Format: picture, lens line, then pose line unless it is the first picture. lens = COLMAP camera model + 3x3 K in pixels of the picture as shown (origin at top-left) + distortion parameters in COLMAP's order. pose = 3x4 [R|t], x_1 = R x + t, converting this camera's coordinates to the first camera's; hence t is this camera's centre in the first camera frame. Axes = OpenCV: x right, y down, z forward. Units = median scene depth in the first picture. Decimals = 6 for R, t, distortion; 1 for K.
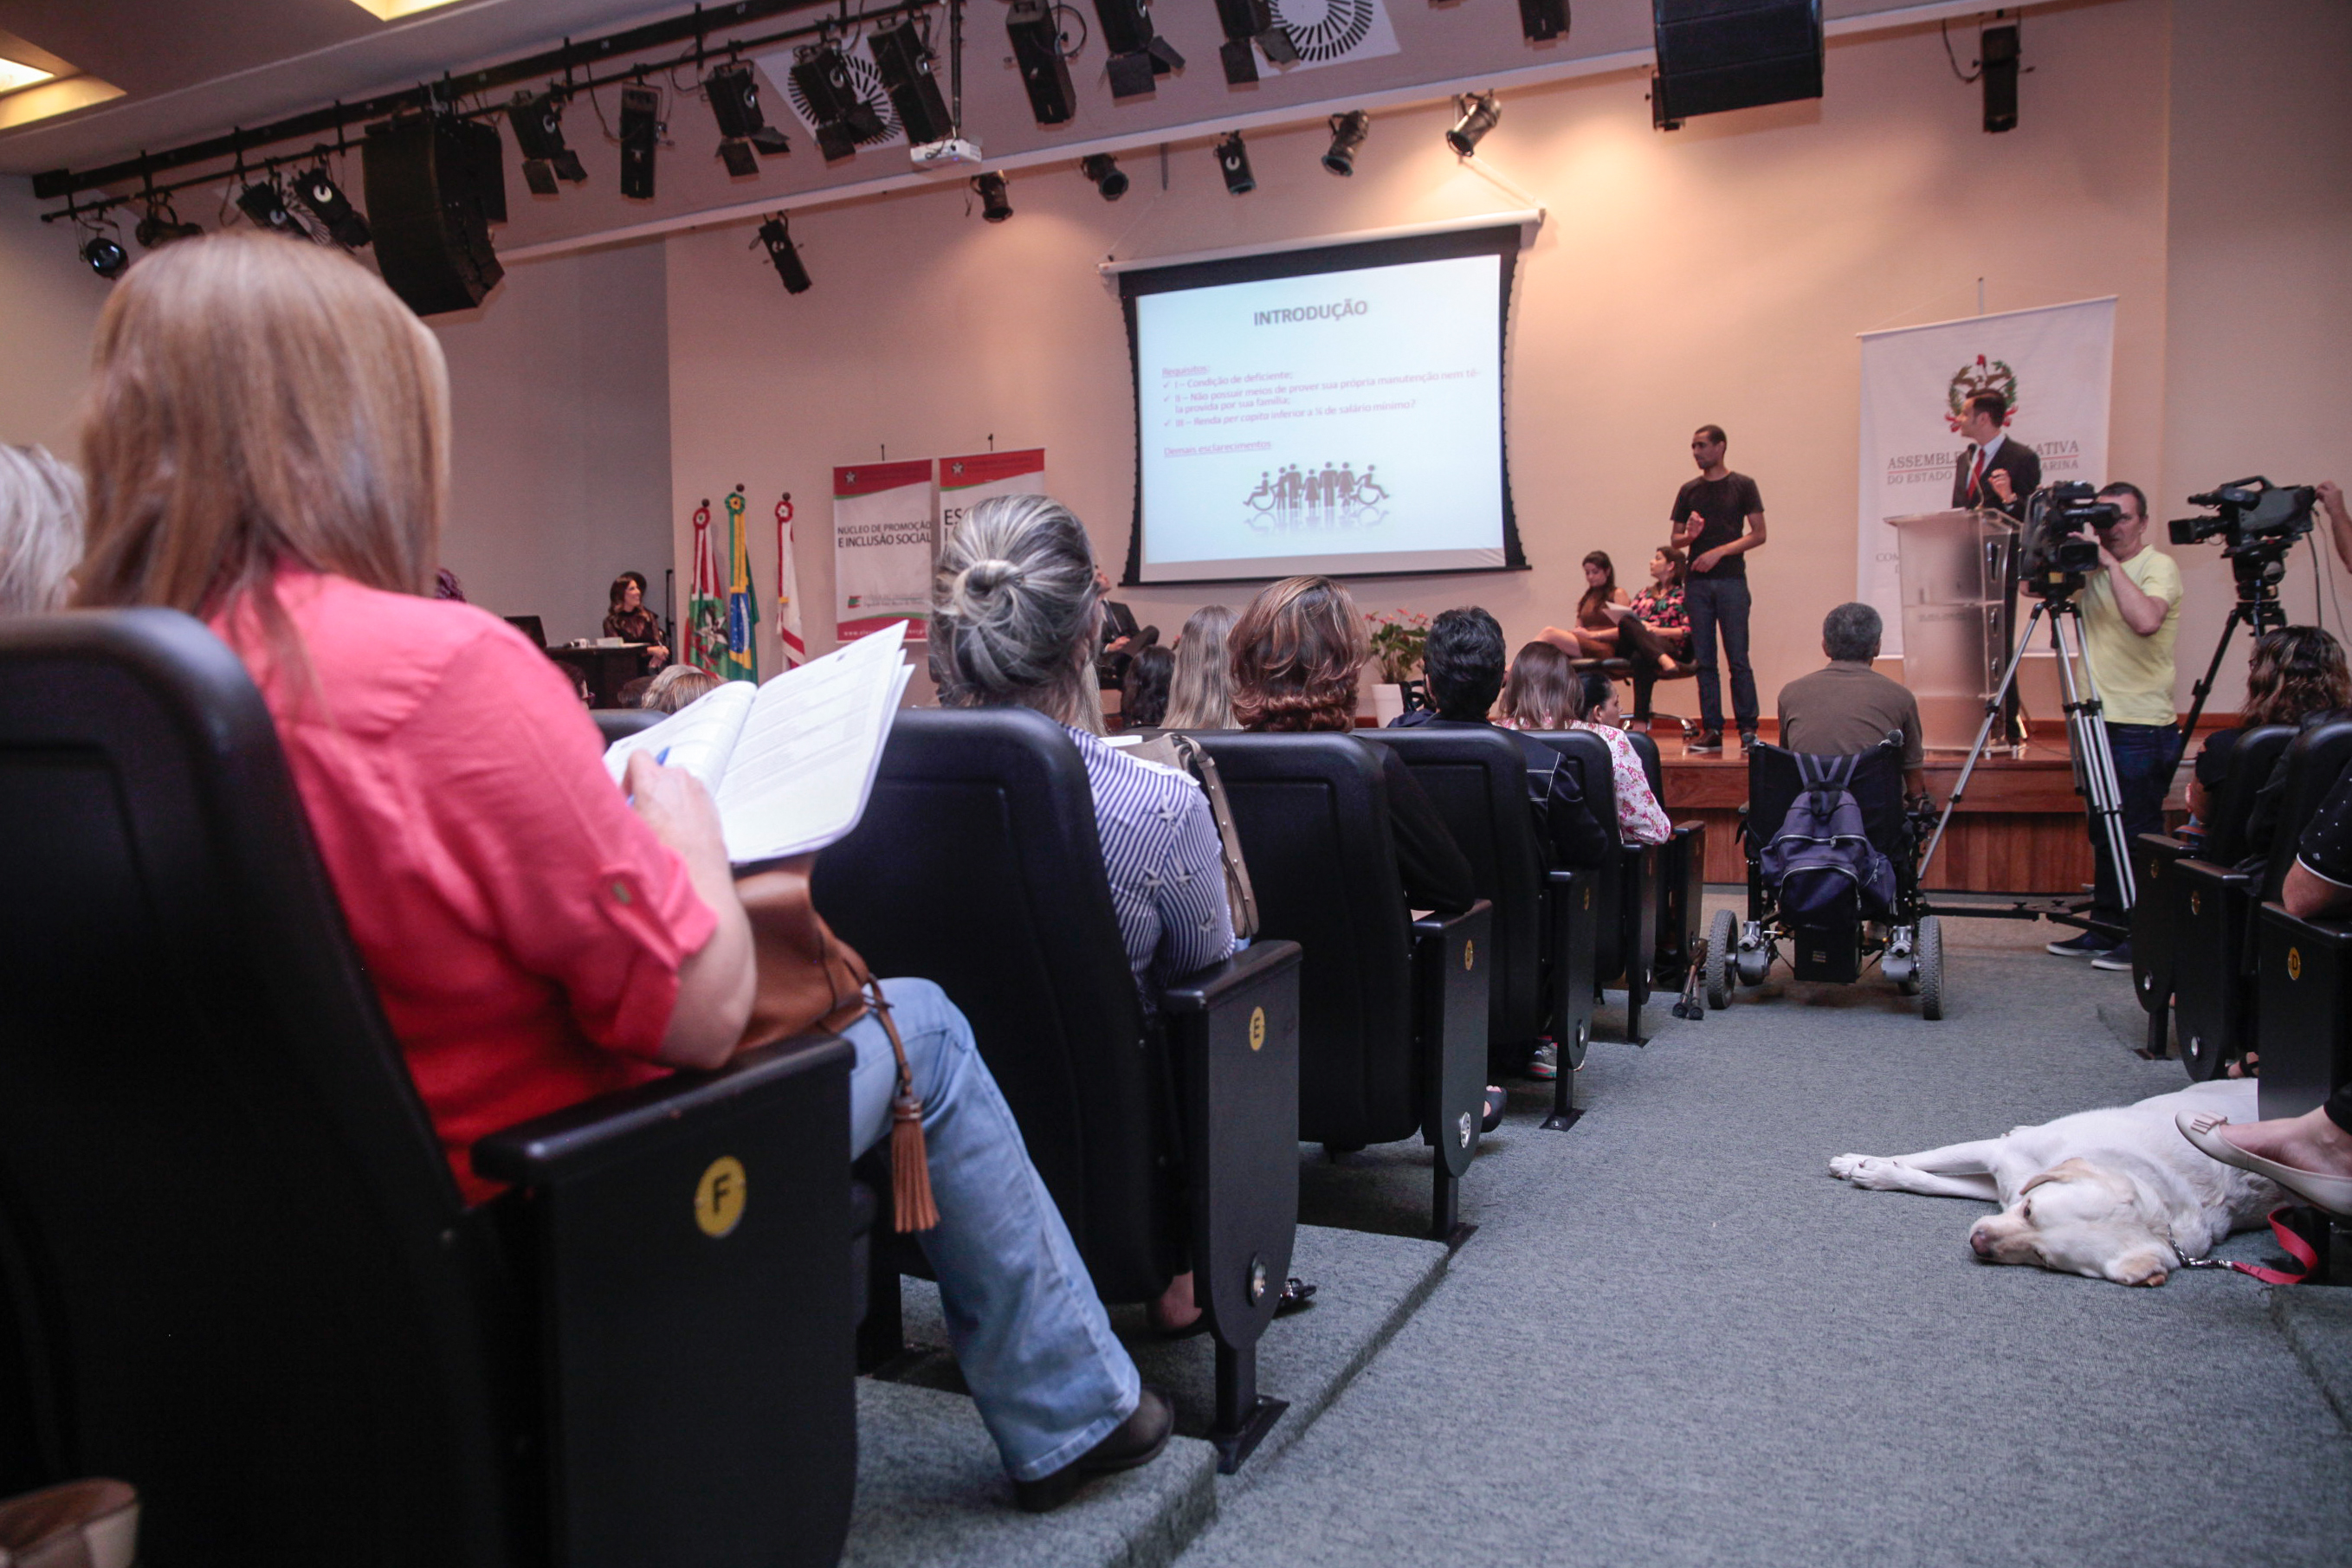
lens RADIAL K [[1676.4, 0, 1146.9], [0, 1676.4, 791.0], [0, 0, 1]] dist [-0.111402, 0.088155]
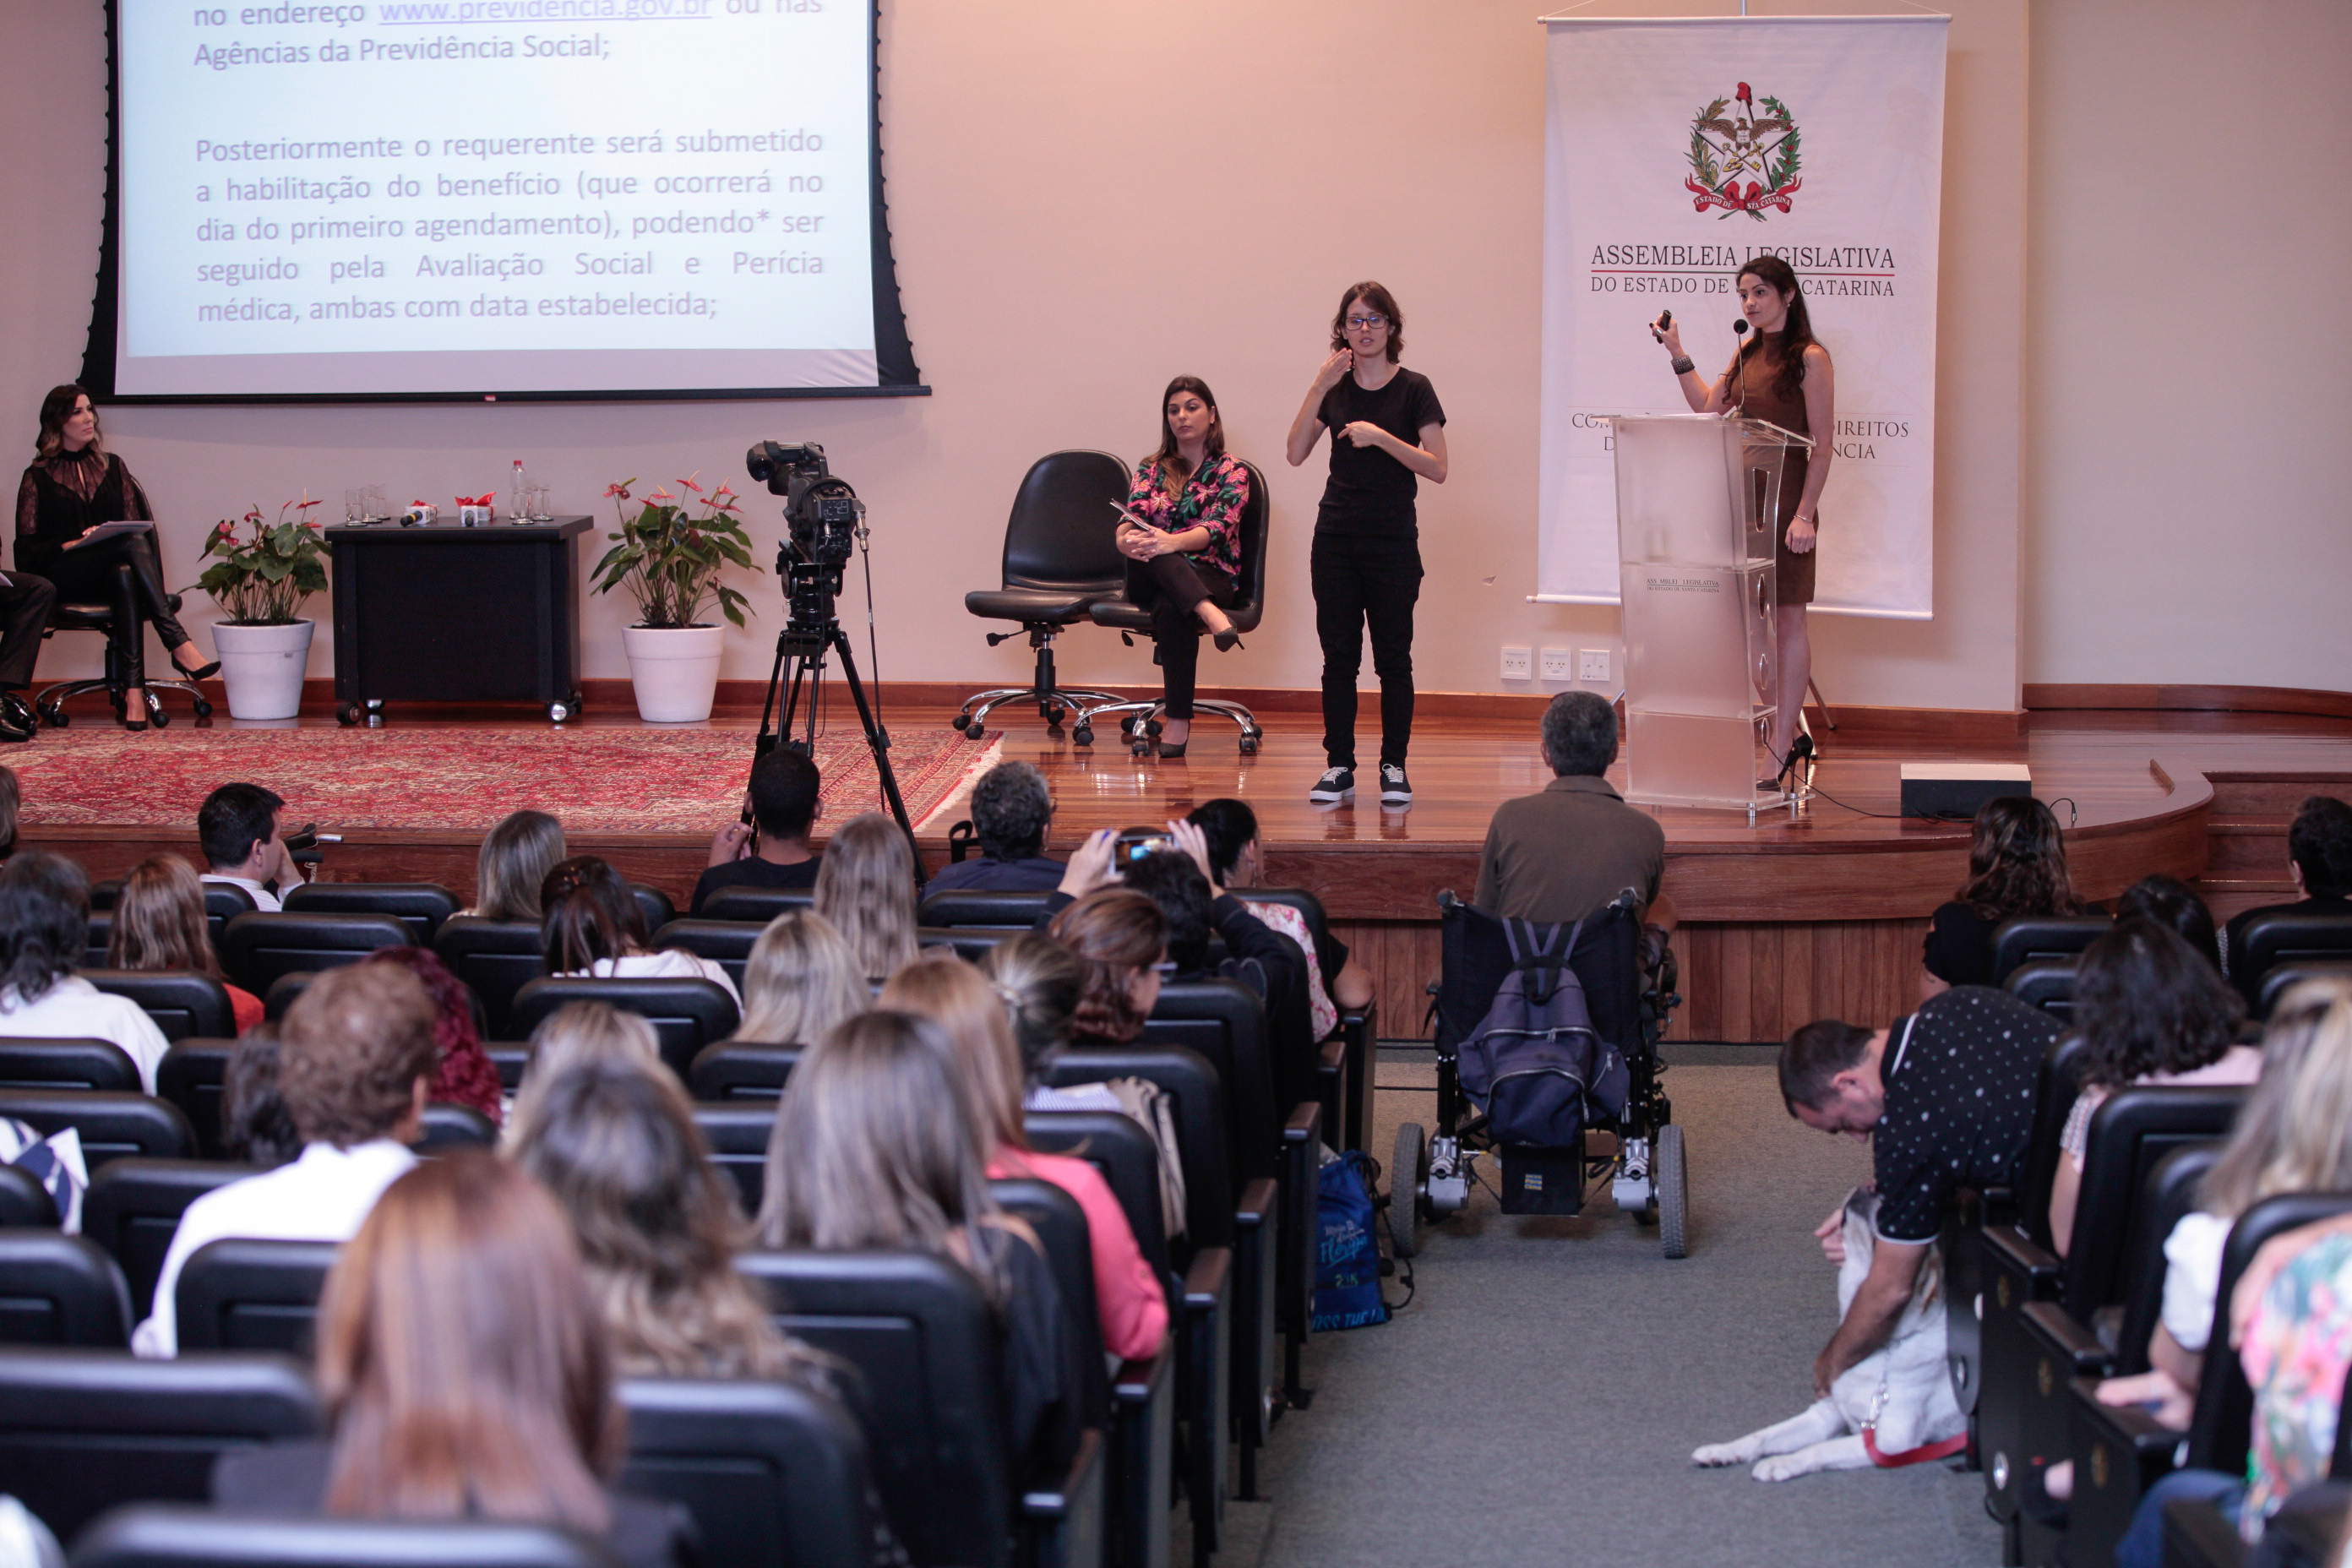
lens RADIAL K [[4886.9, 0, 1175.8], [0, 4886.9, 896.0], [0, 0, 1]] dist [-0.281878, -0.088734]
pose [[0.939850, -0.032352, 0.340053, -0.590144], [0.011929, 0.998006, 0.061977, -0.201111], [-0.341380, -0.054192, 0.938362, -1.213883]]
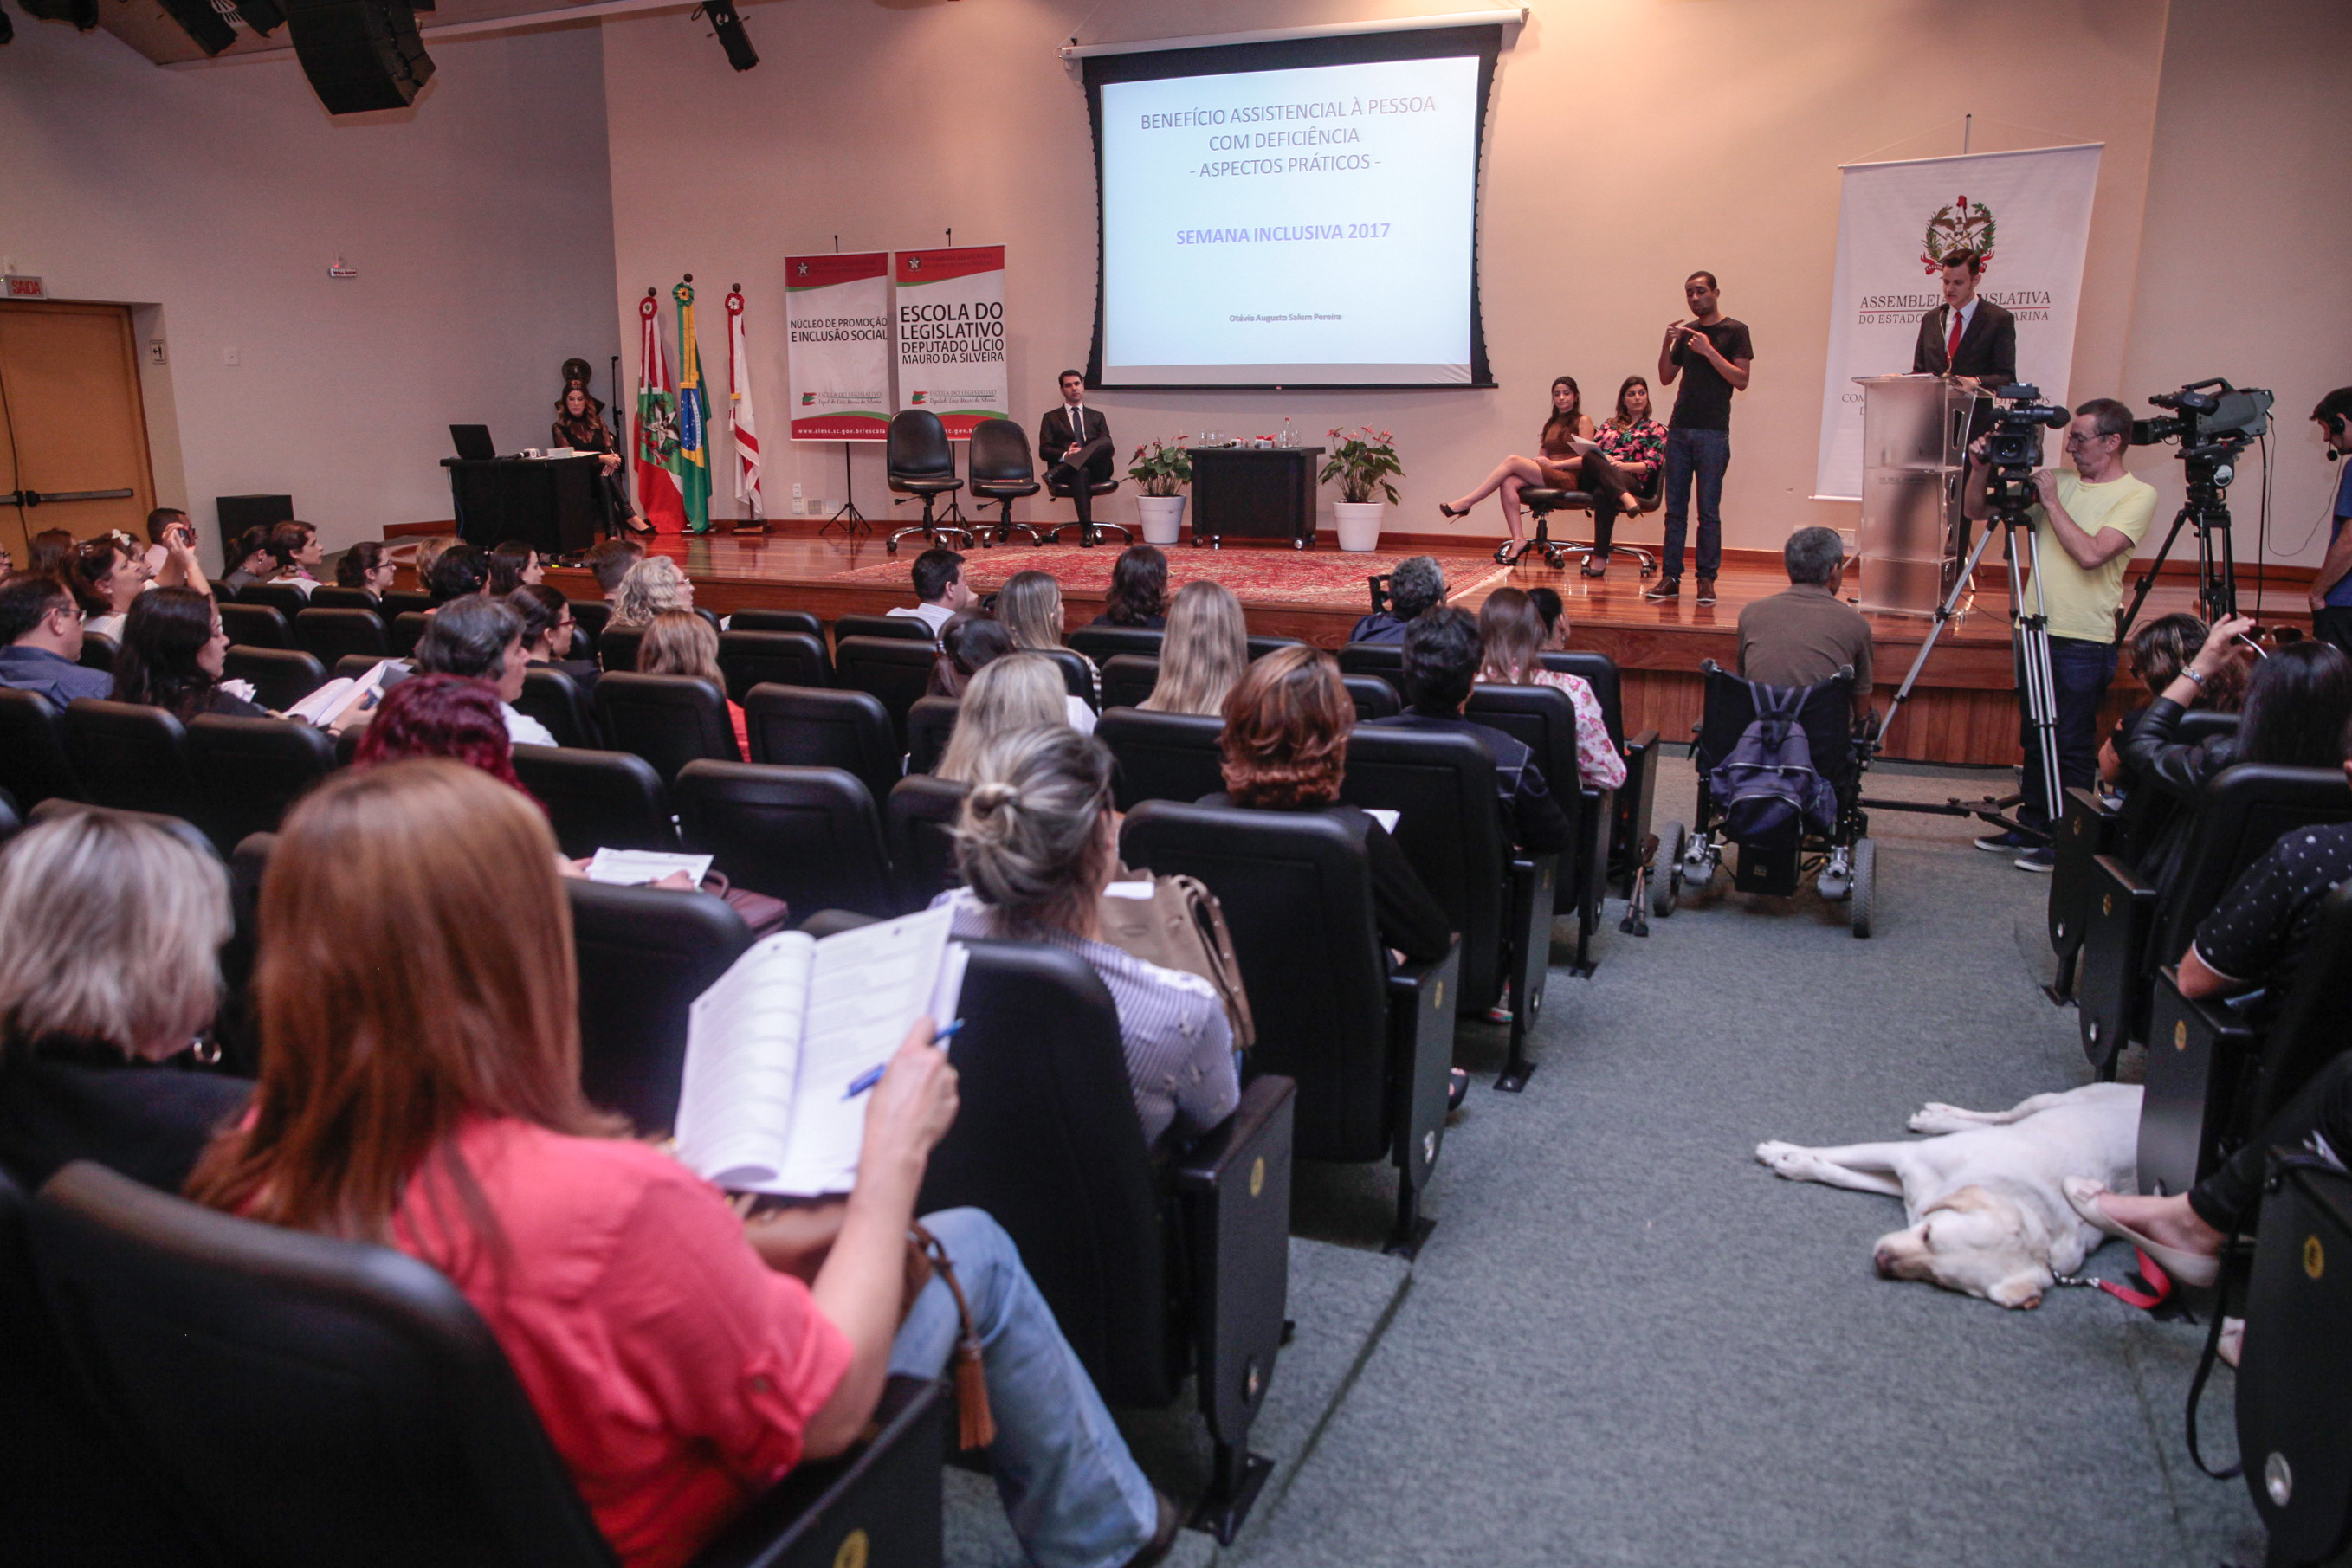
lens RADIAL K [[1684.4, 0, 1164.4], [0, 1684.4, 793.1], [0, 0, 1]] dist [-0.108716, 0.089358]
pose [[0.999087, 0.007537, 0.042053, -0.020575], [-0.013969, 0.987842, 0.154835, -0.128423], [-0.040374, -0.155281, 0.987045, -0.030141]]
